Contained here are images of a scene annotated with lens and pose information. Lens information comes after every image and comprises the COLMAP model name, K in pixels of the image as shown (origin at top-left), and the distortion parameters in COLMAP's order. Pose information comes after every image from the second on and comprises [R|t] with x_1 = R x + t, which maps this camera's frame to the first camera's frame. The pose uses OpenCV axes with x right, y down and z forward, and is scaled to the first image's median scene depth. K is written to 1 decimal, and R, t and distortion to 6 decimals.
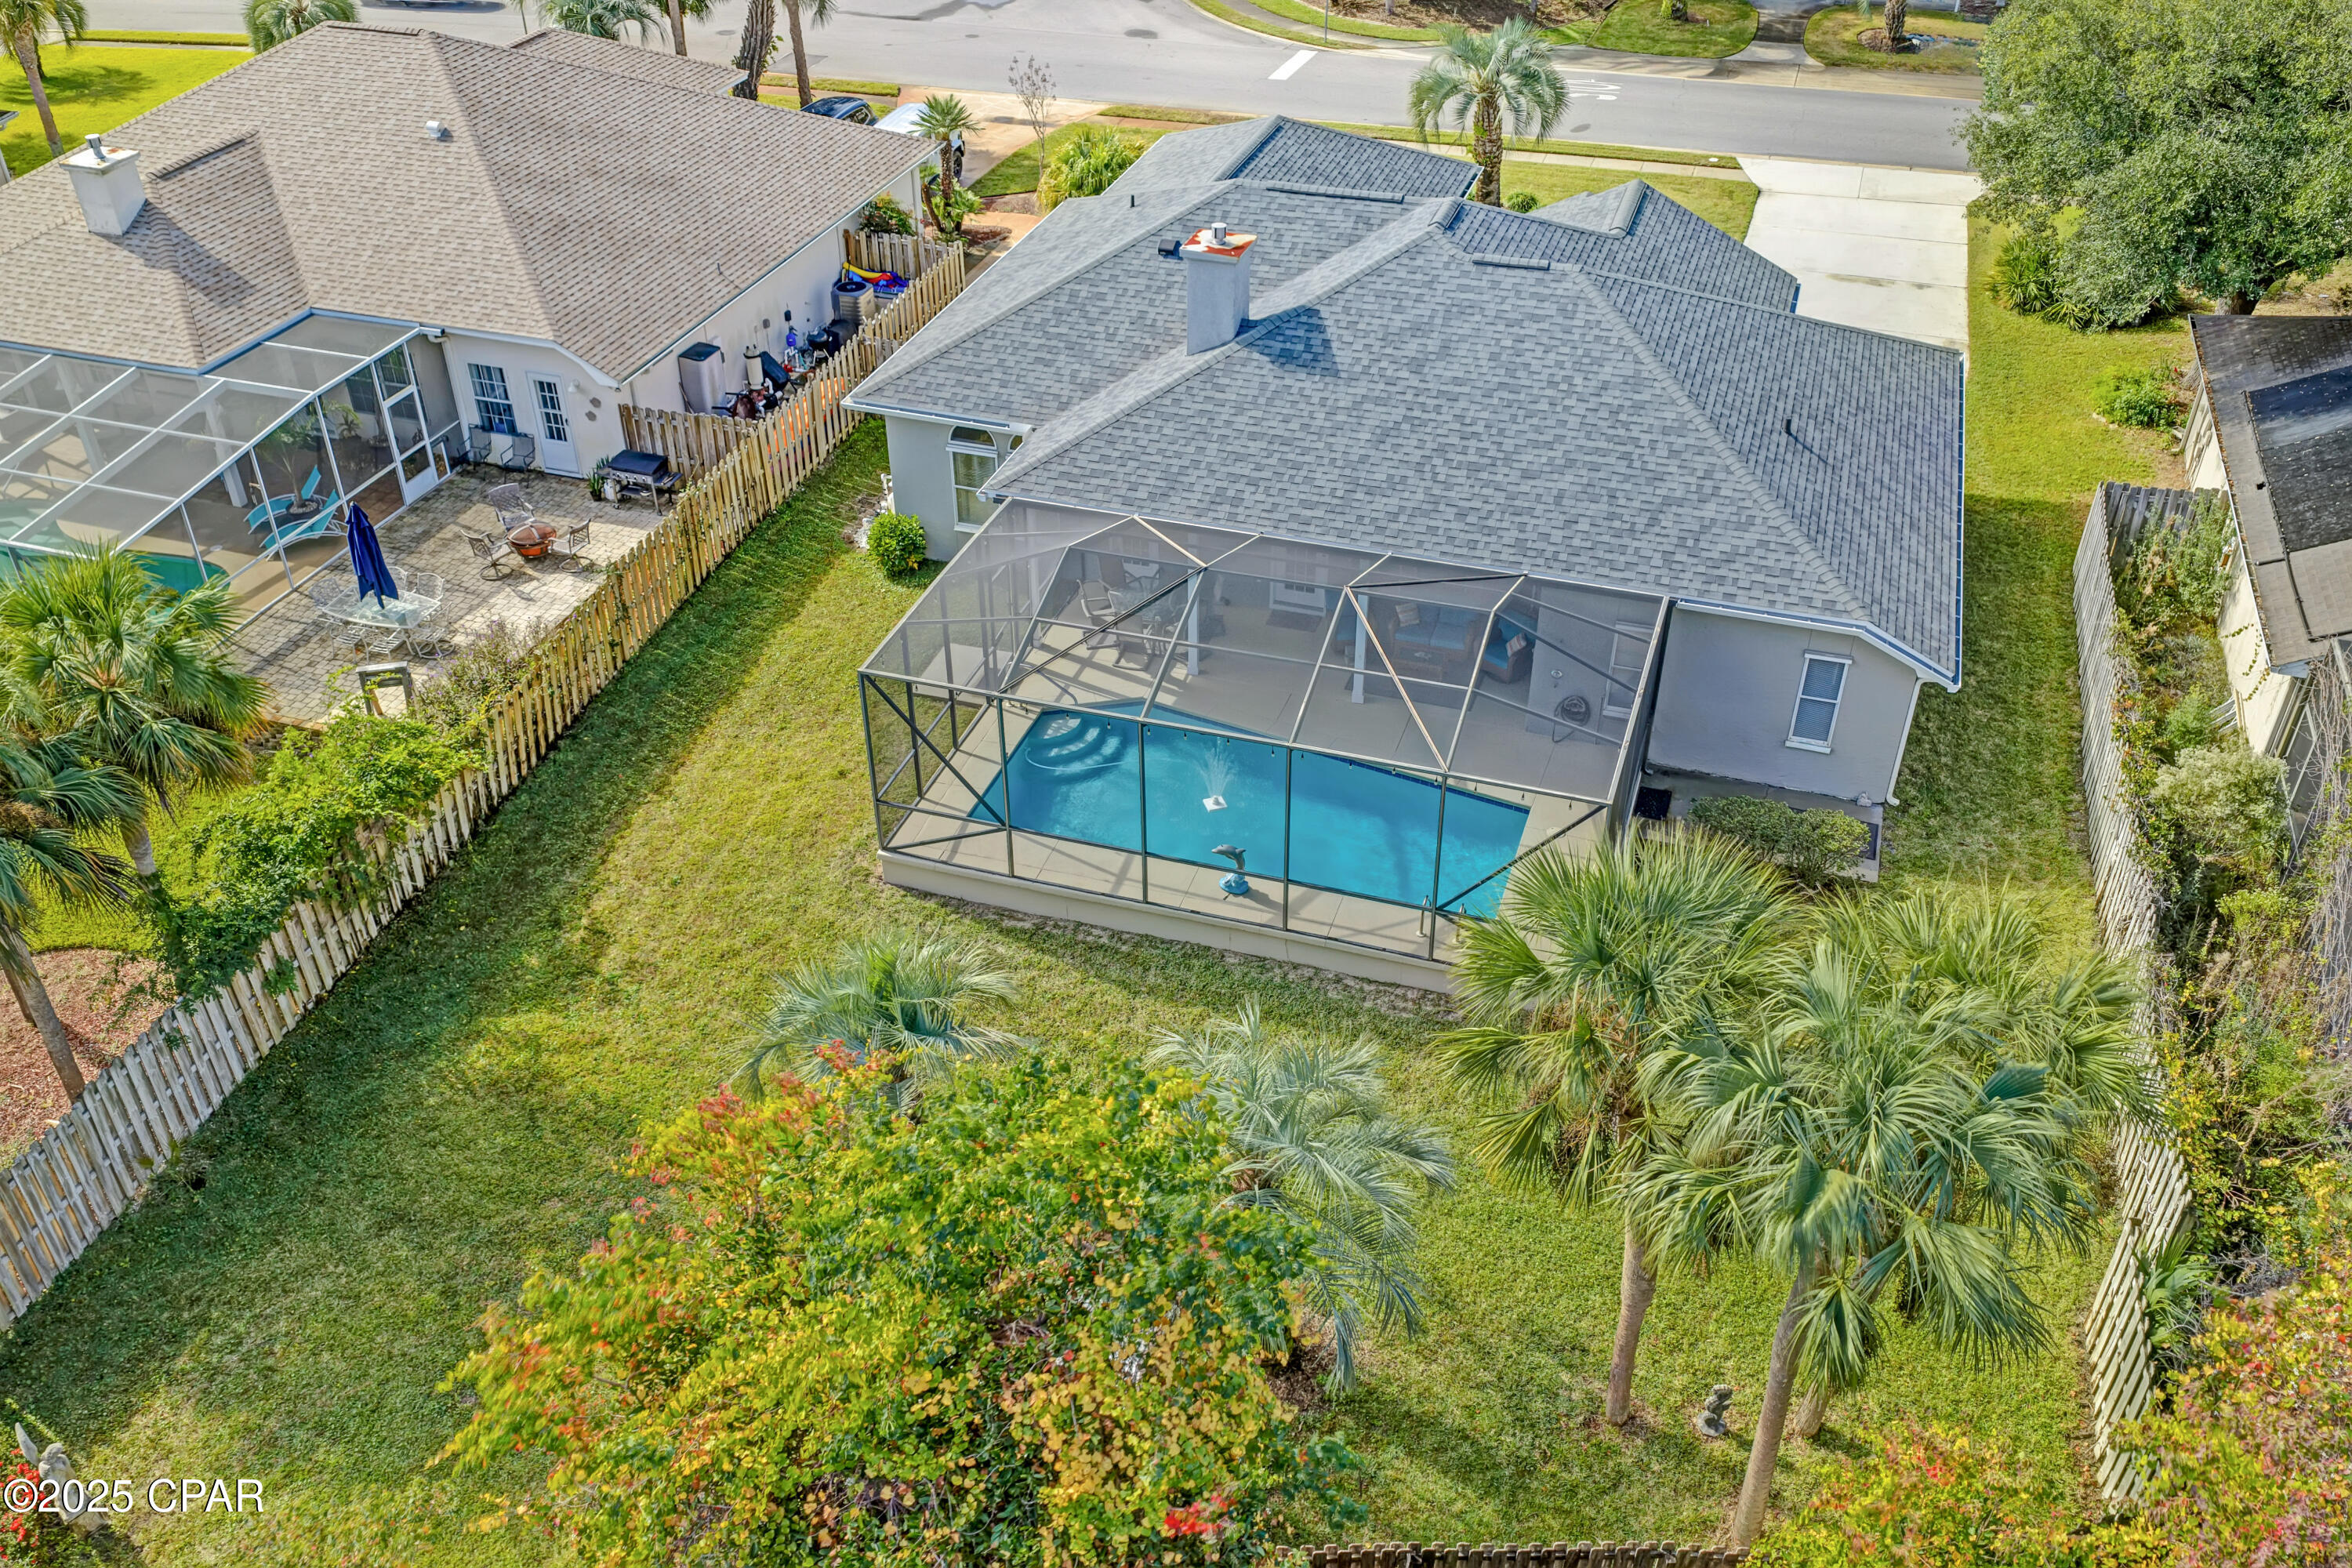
lens RADIAL K [[1950.9, 0, 1176.0], [0, 1950.9, 784.0], [0, 0, 1]] dist [0.010193, -0.004553]
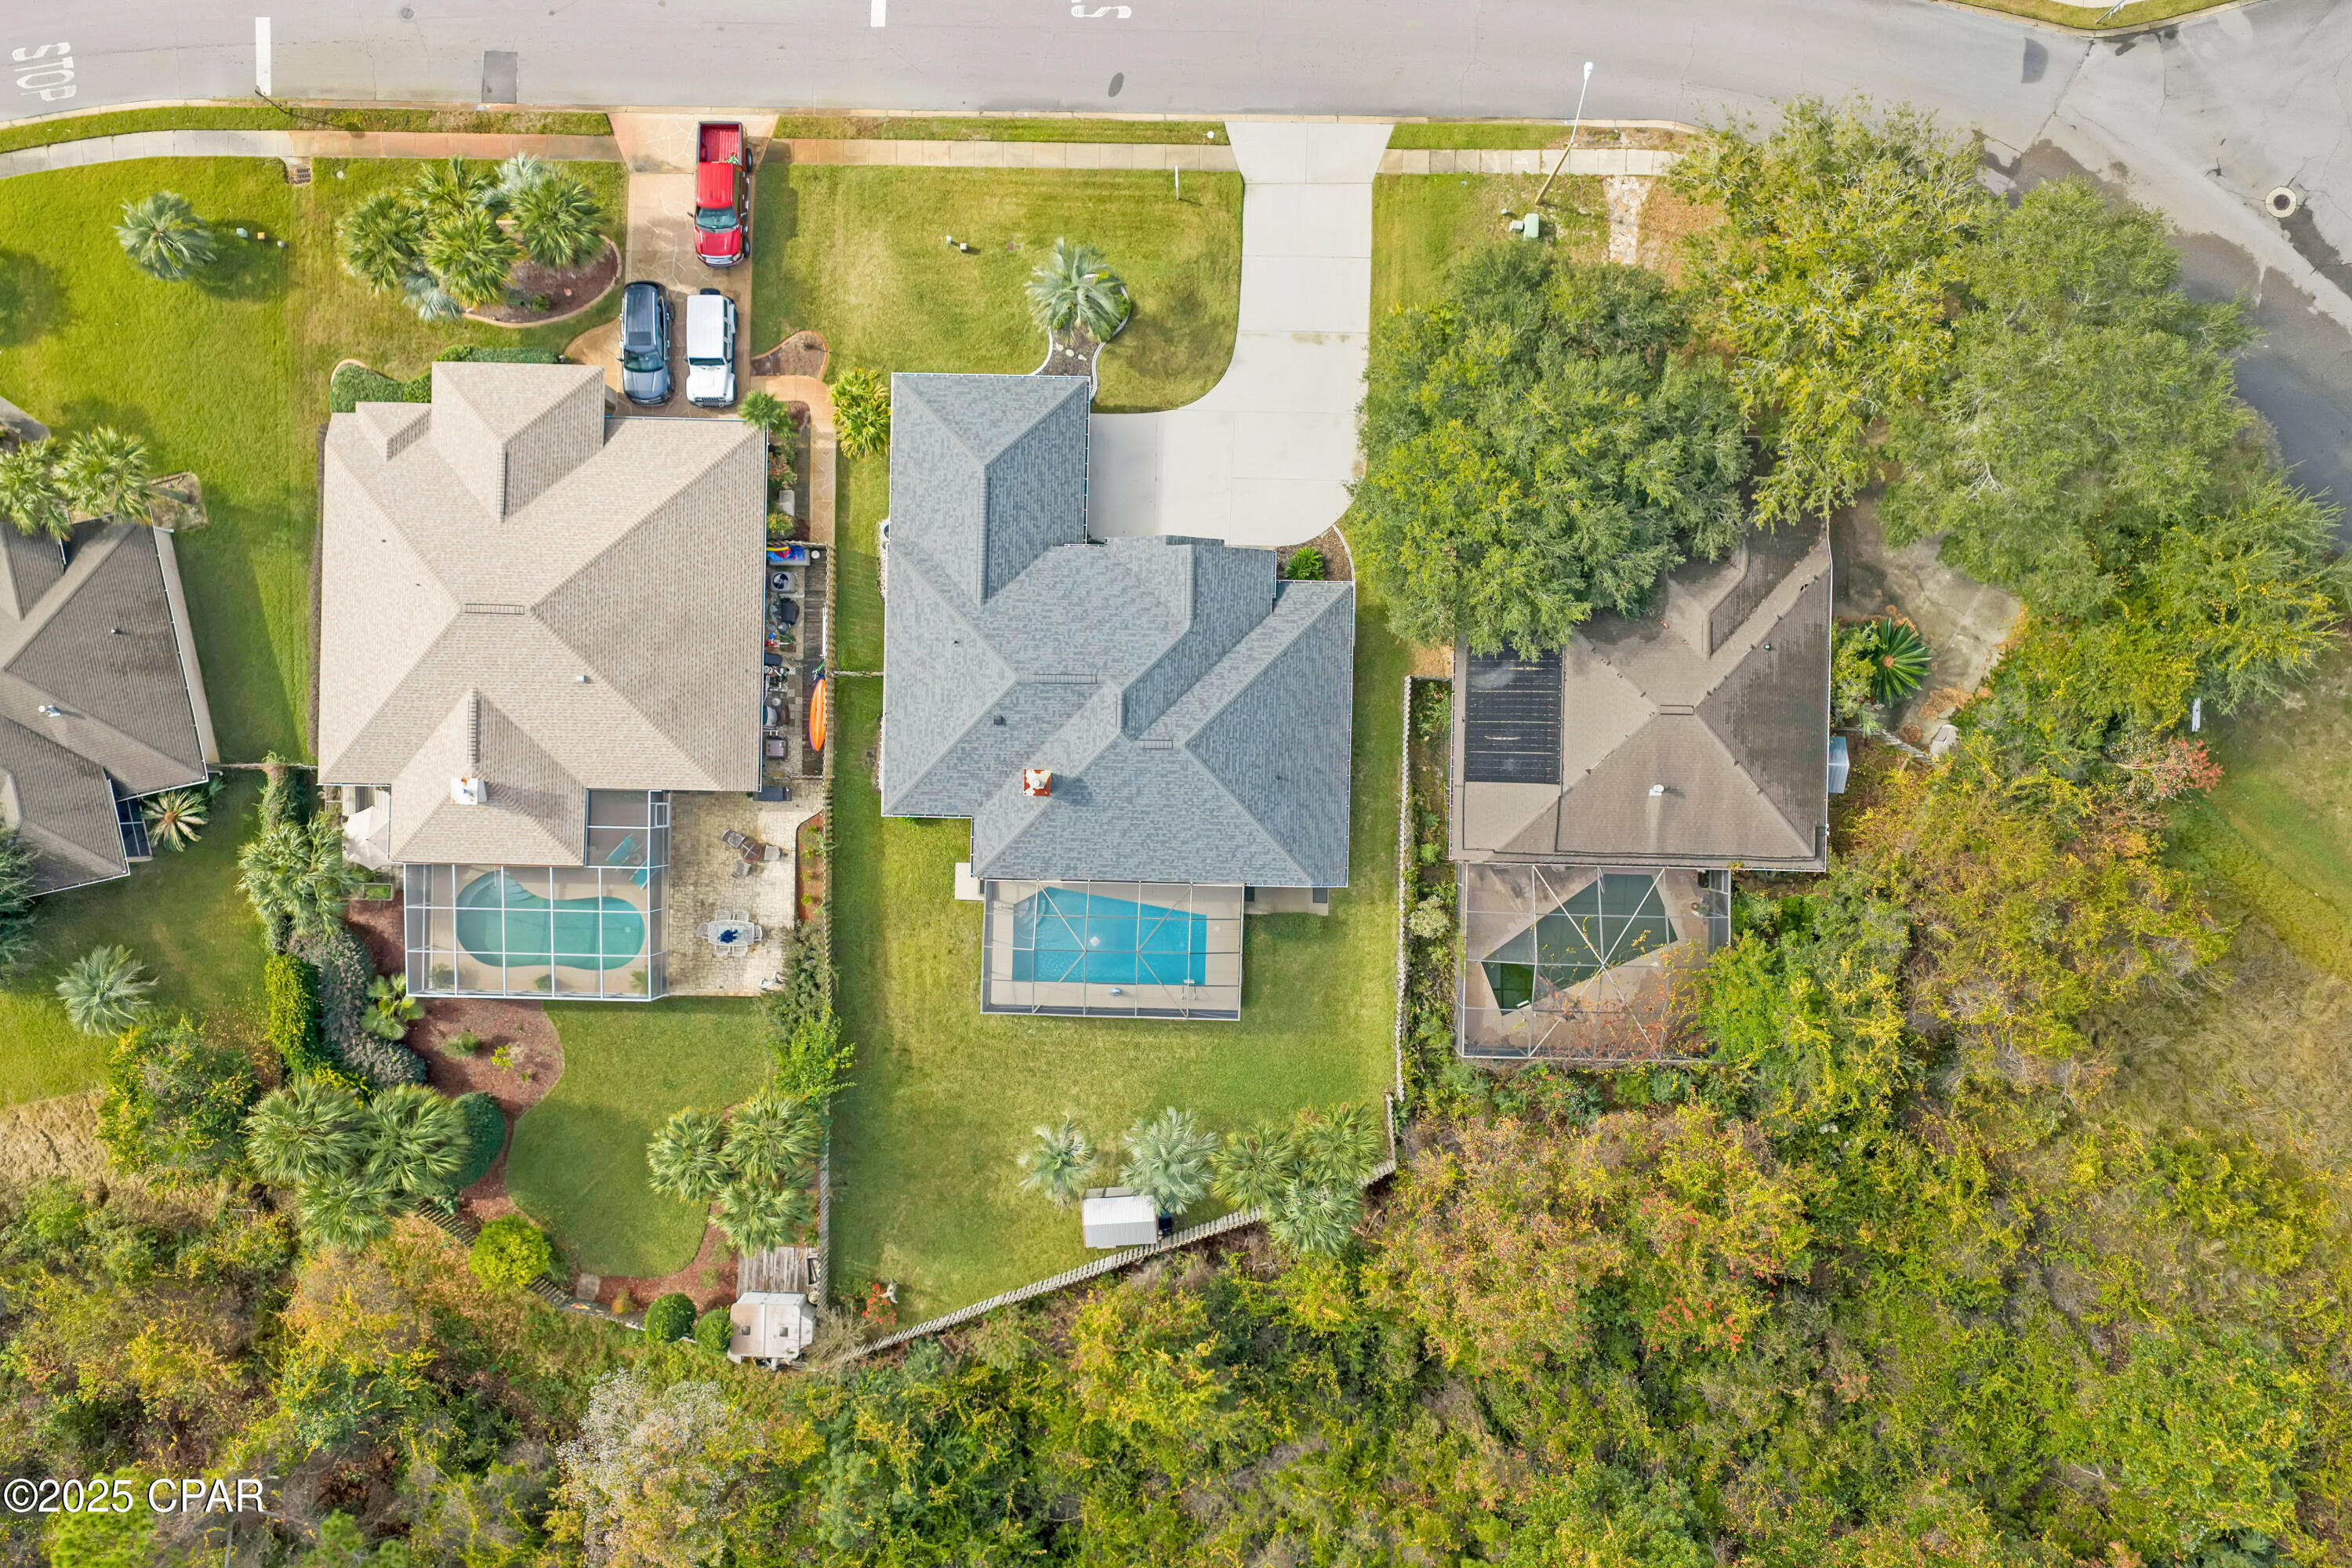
lens RADIAL K [[1889.5, 0, 1176.0], [0, 1889.5, 784.0], [0, 0, 1]] dist [-0.001925, -0.000203]
pose [[0.954575, -0.297956, 0.002905, 0.154714], [0.171249, 0.556564, 0.812964, -1.878463], [-0.243845, -0.775537, 0.582307, -0.324586]]
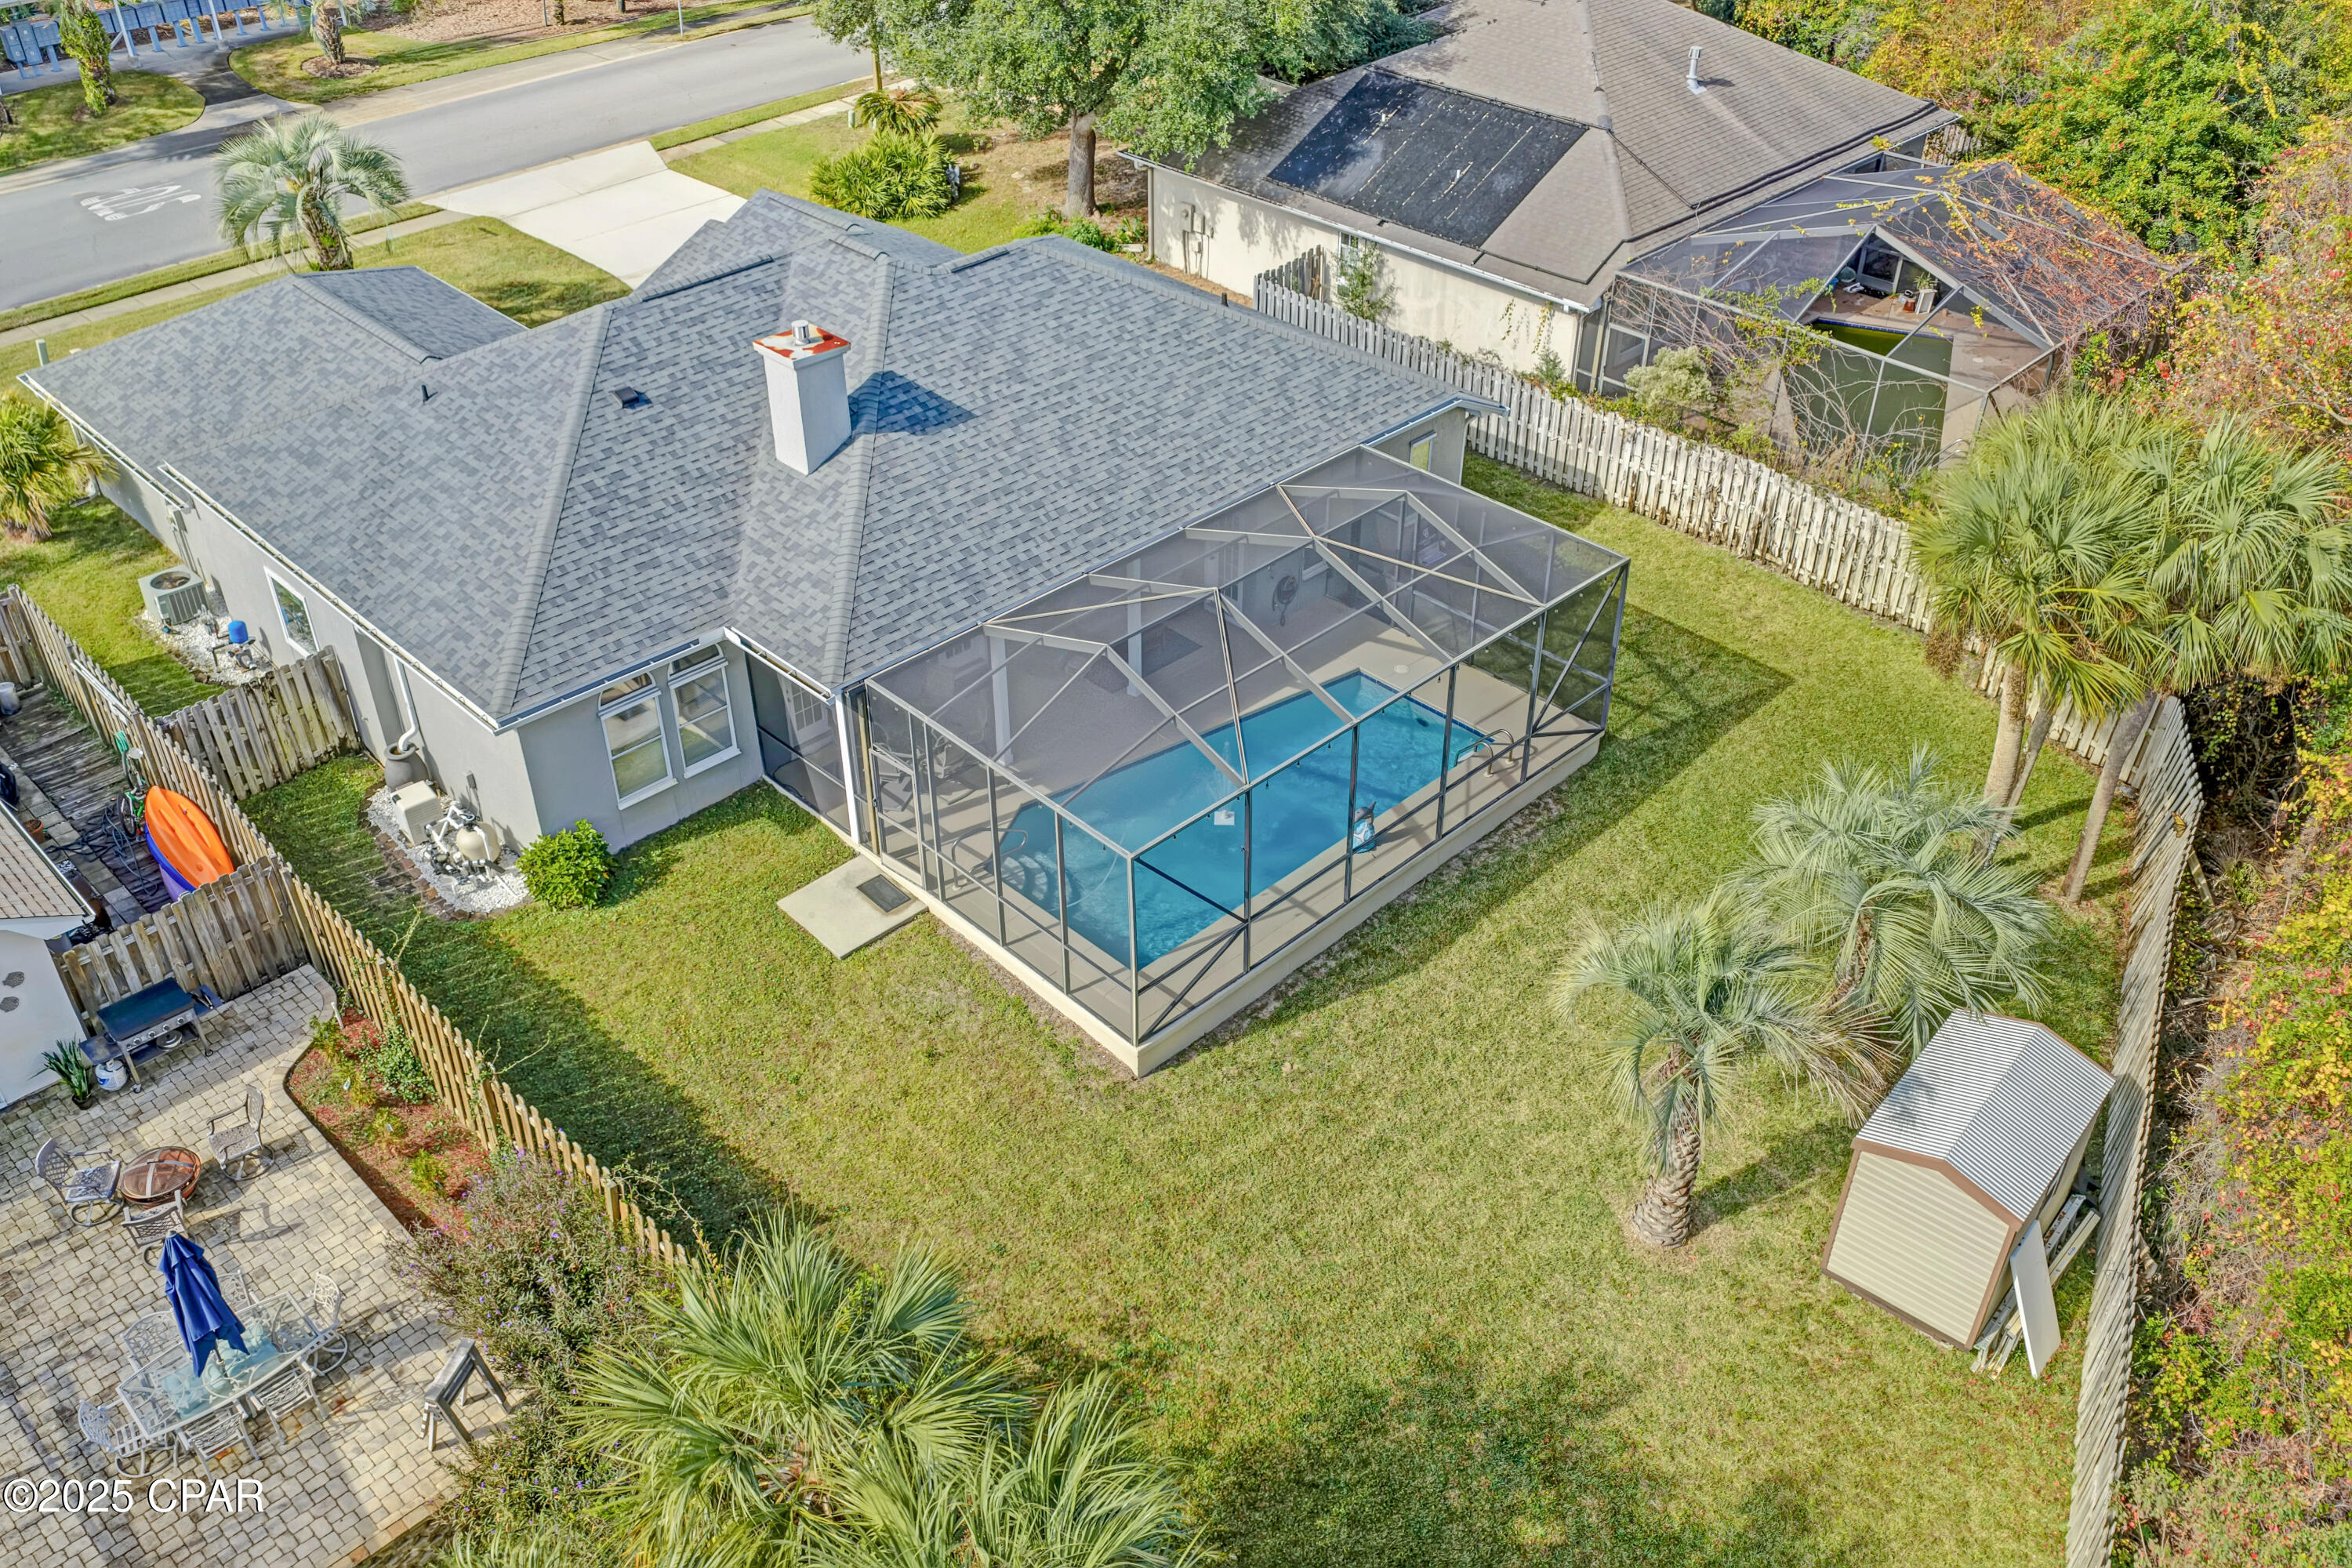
lens RADIAL K [[1950.9, 0, 1176.0], [0, 1950.9, 784.0], [0, 0, 1]] dist [0.010193, -0.004553]
pose [[0.454431, -0.516810, 0.725534, -0.554096], [0.516307, 0.816538, 0.258250, -0.216013], [-0.725892, 0.257242, 0.637893, 0.303424]]
